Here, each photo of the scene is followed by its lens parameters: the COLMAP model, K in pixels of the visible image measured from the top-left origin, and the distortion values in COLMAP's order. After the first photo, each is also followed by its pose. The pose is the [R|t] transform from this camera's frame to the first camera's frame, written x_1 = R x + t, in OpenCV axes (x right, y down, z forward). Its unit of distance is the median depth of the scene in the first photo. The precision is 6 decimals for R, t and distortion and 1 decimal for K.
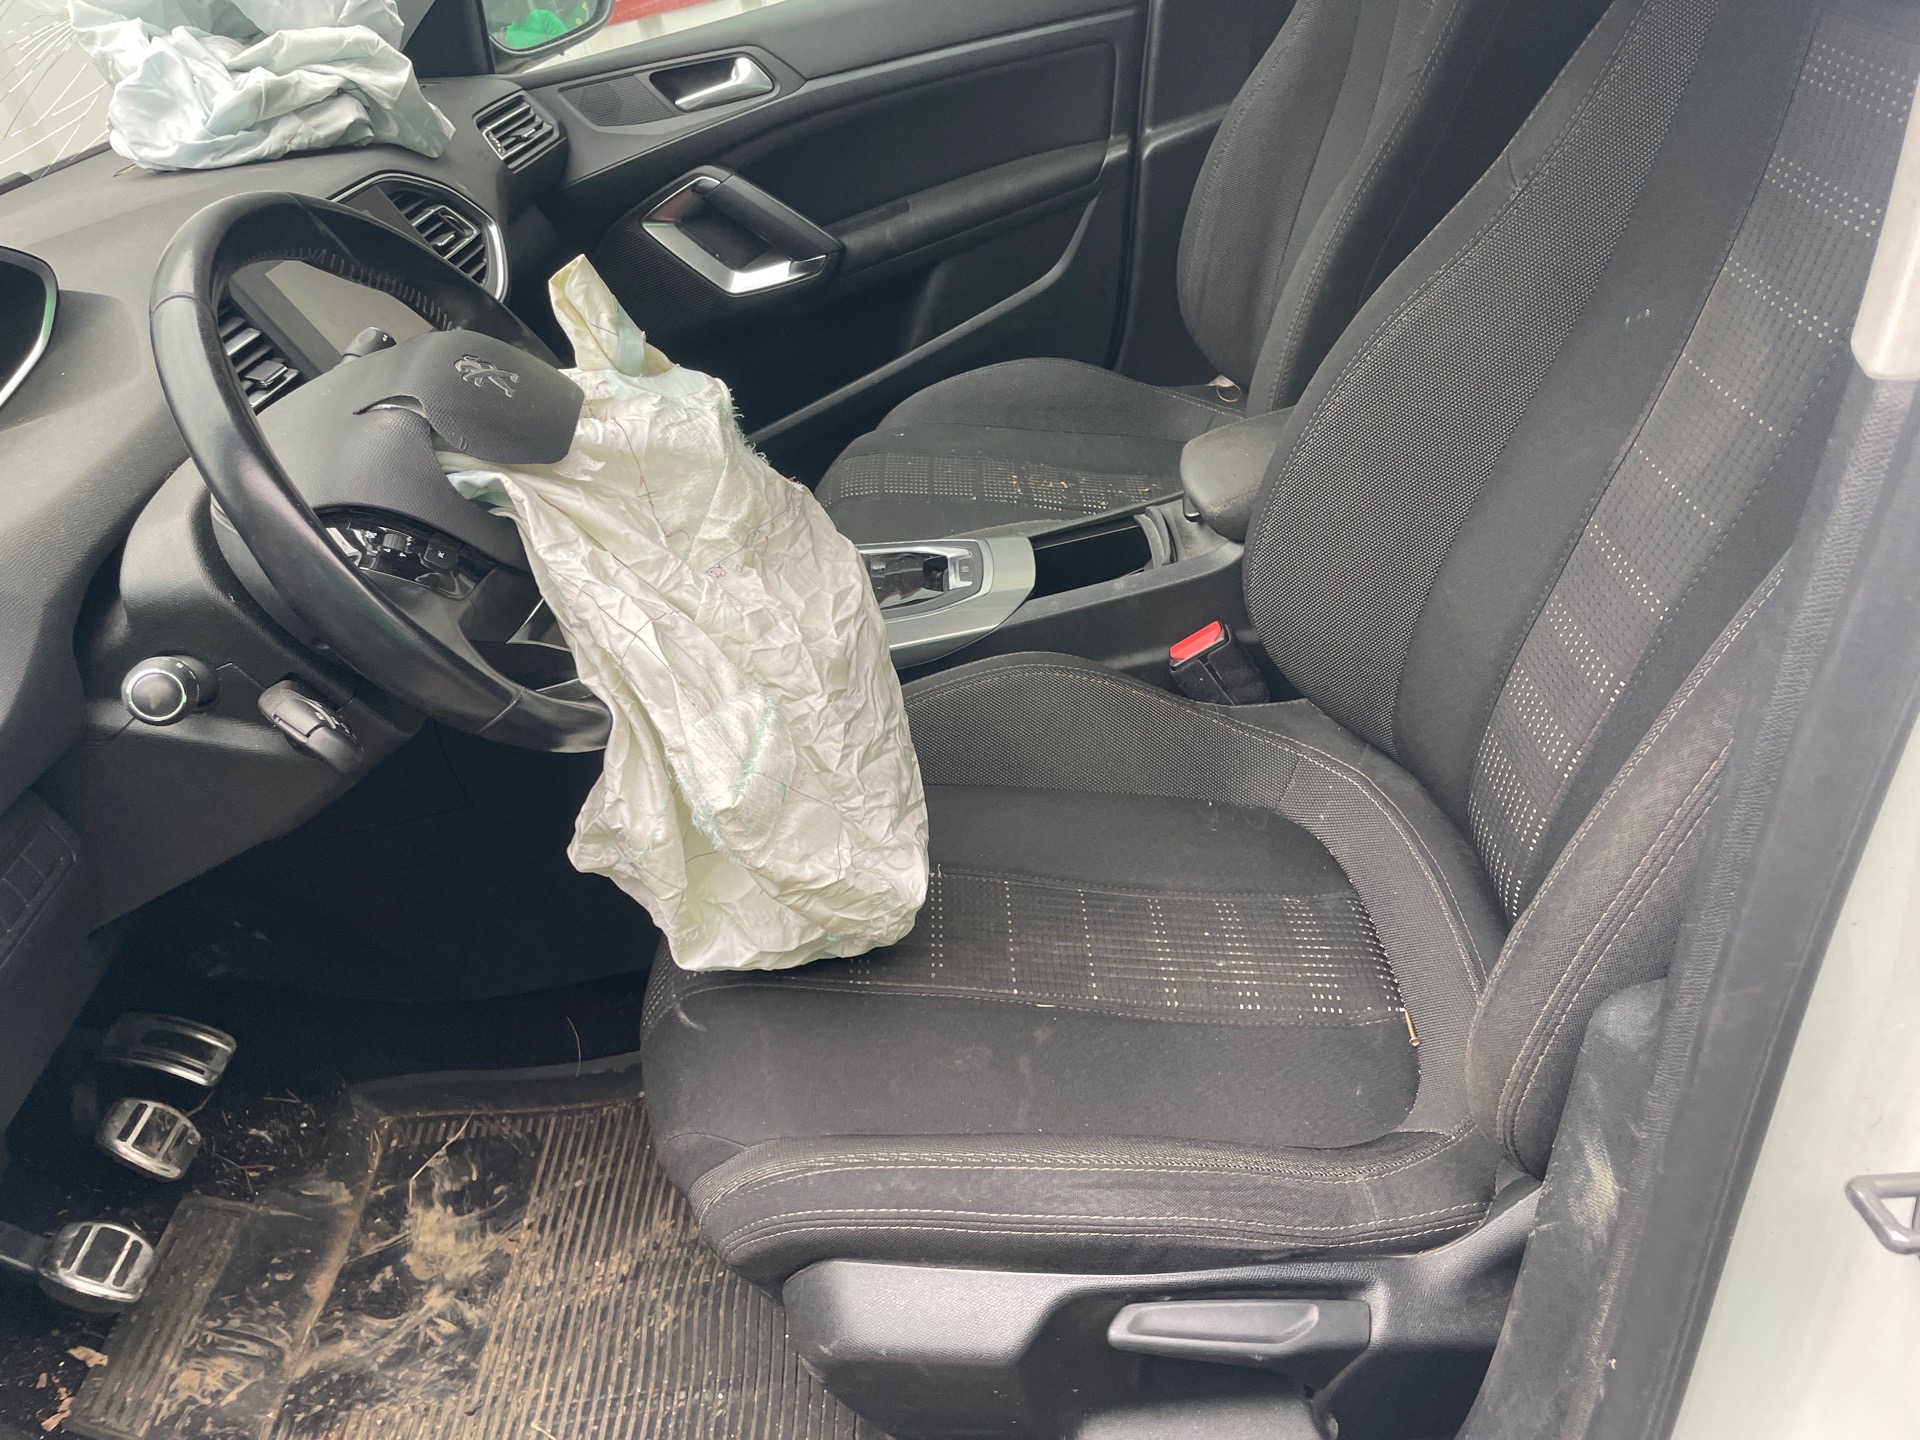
lens RADIAL K [[1454.6, 0, 939.2], [0, 1454.6, 721.2], [0, 0, 1]] dist [0.074339, -0.098601]
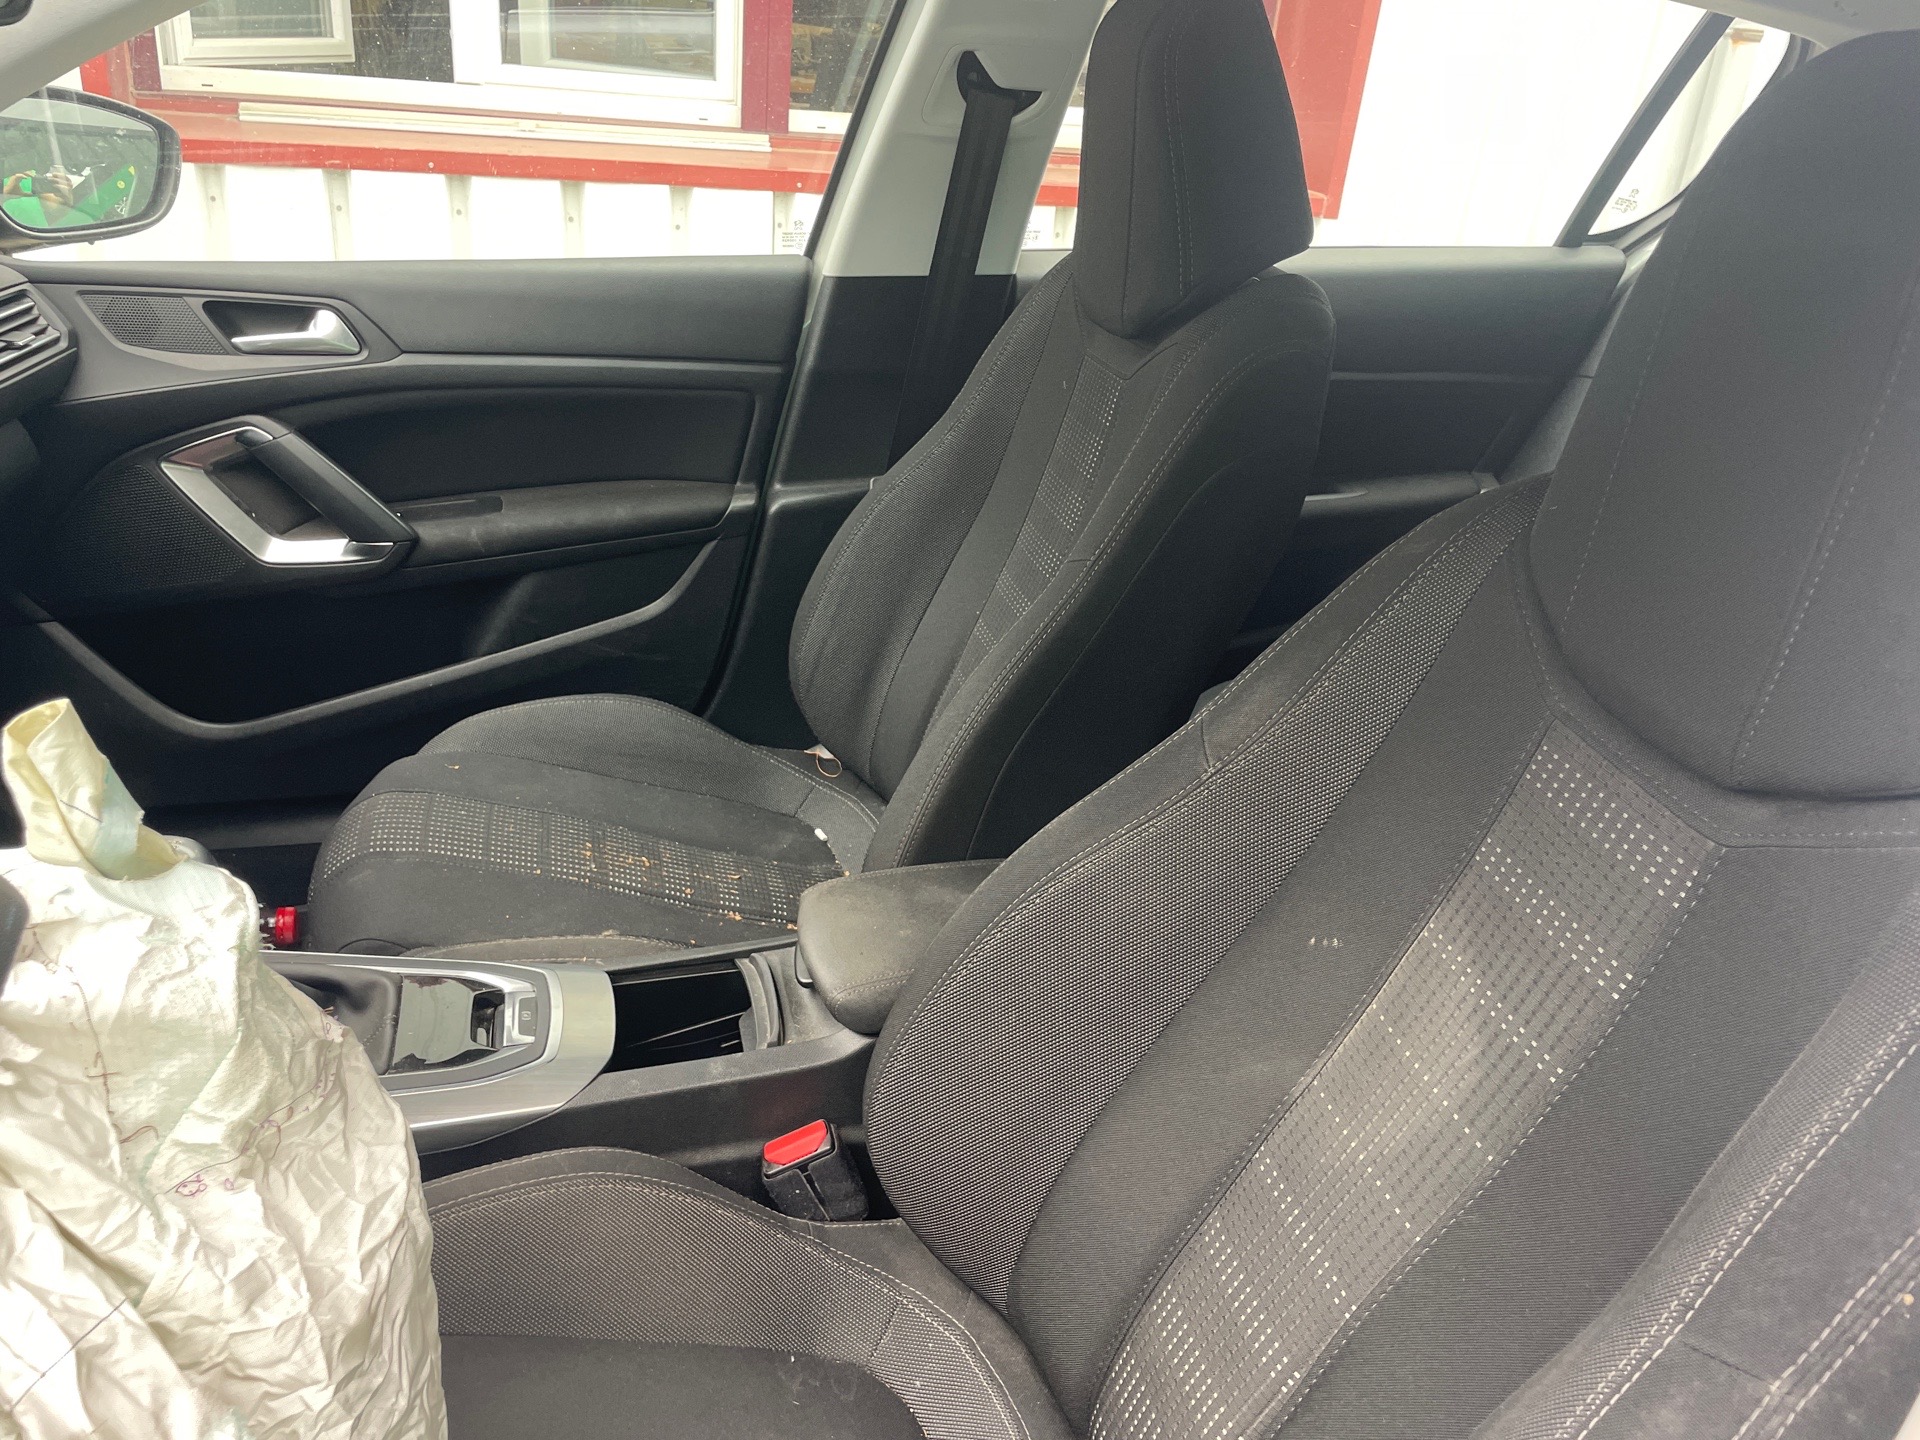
lens RADIAL K [[1454.6, 0, 966.9], [0, 1454.6, 724.6], [0, 0, 1]] dist [0.074339, -0.098601]
pose [[0.931031, 0.148446, 0.333383, -0.055701], [-0.102941, 0.983261, -0.150337, -0.183754], [-0.350120, 0.105649, 0.930728, 0.141188]]
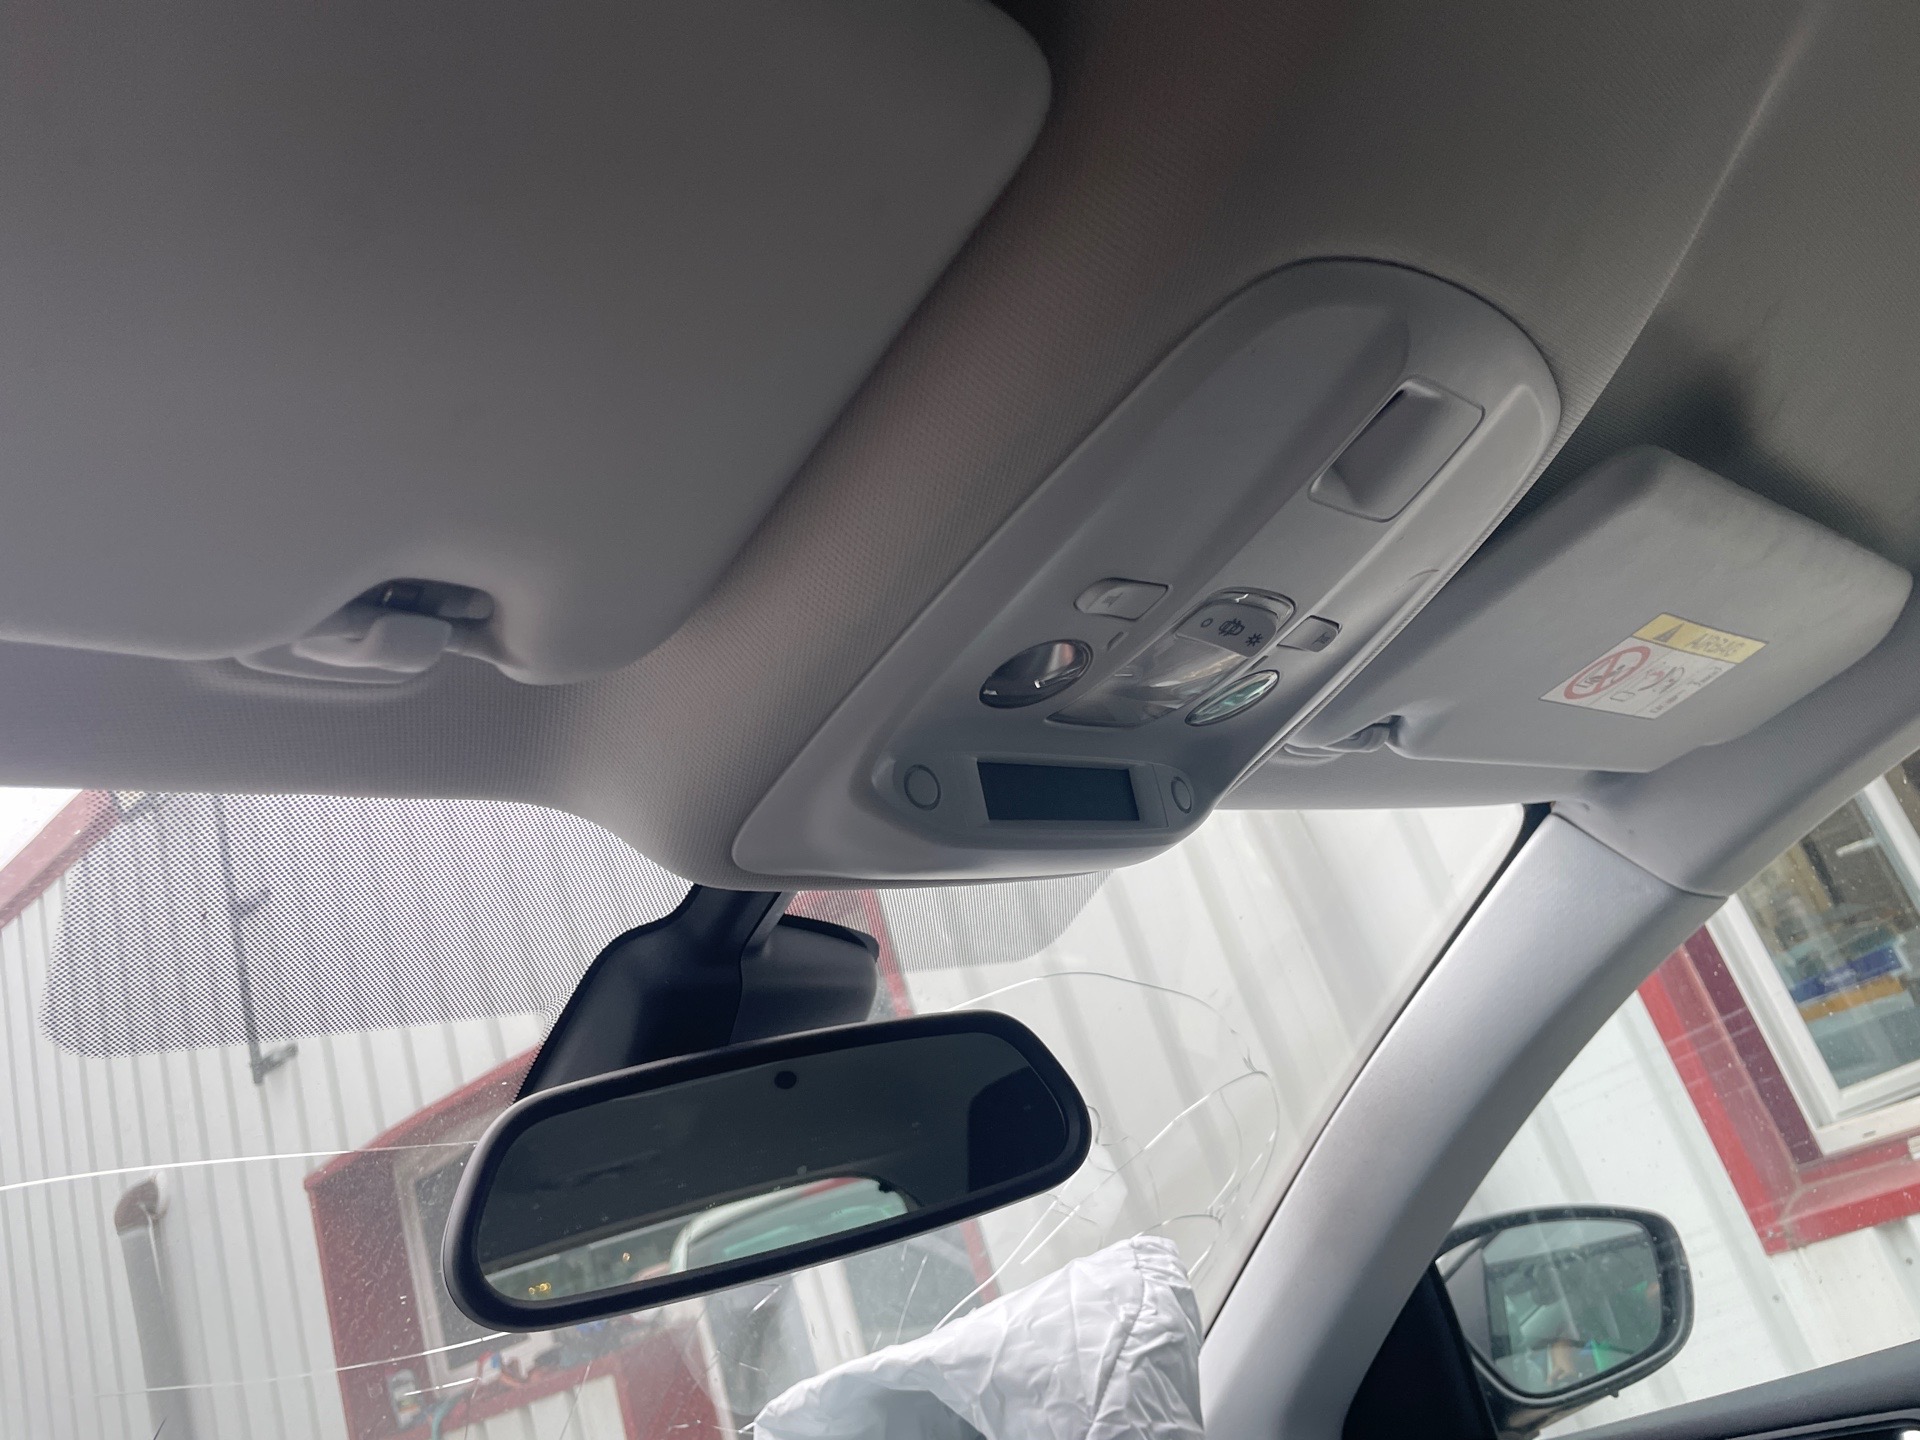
lens RADIAL K [[1454.6, 0, 958.3], [0, 1454.6, 725.6], [0, 0, 1]] dist [0.074339, -0.098601]
pose [[0.717643, -0.275645, -0.639538, 0.043321], [-0.230415, 0.772633, -0.591564, -0.379181], [0.657190, 0.571891, 0.490961, 0.543761]]
